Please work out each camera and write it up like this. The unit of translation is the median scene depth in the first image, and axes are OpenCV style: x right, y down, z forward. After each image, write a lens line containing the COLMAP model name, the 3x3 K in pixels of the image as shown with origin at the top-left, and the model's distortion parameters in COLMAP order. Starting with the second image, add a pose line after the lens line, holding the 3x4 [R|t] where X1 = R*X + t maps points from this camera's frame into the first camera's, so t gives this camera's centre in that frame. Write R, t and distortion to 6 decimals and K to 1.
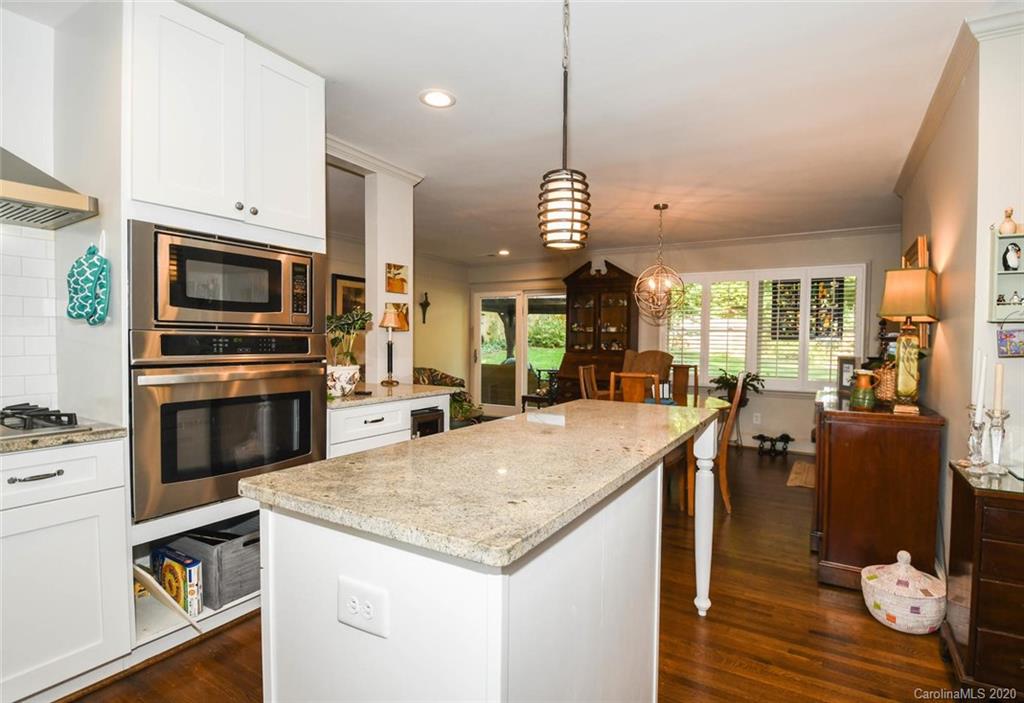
lens RADIAL K [[502.1, 0, 551.8], [0, 502.1, 361.3], [0, 0, 1]] dist [0.000748, -0.000168]
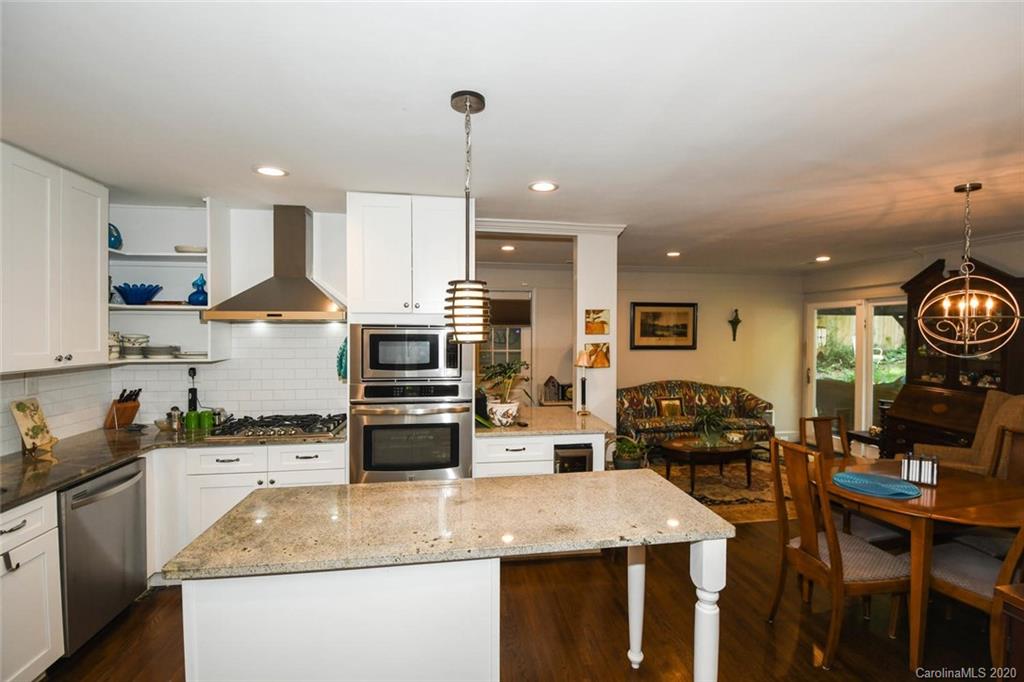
lens RADIAL K [[477.0, 0, 515.6], [0, 477.0, 338.0], [0, 0, 1]] dist [-0.006706, -0.000775]
pose [[0.601548, 0.005510, -0.798817, 0.448673], [-0.028912, 0.999471, -0.014879, -0.107401], [0.798313, 0.032046, 0.601390, 0.205444]]
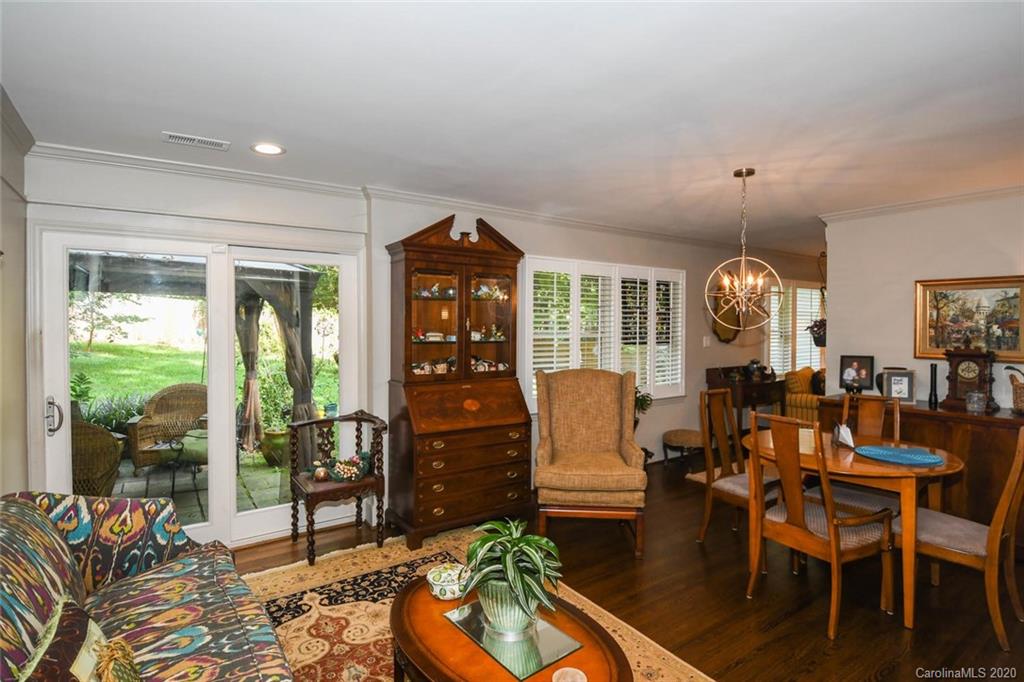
lens RADIAL K [[534.3, 0, 520.4], [0, 534.3, 336.3], [0, 0, 1]] dist [-0.001176, -0.000398]
pose [[0.430776, -0.028074, 0.902022, -0.781400], [0.035872, 0.999259, 0.013969, -0.127635], [-0.901745, 0.026340, 0.431464, 1.233260]]
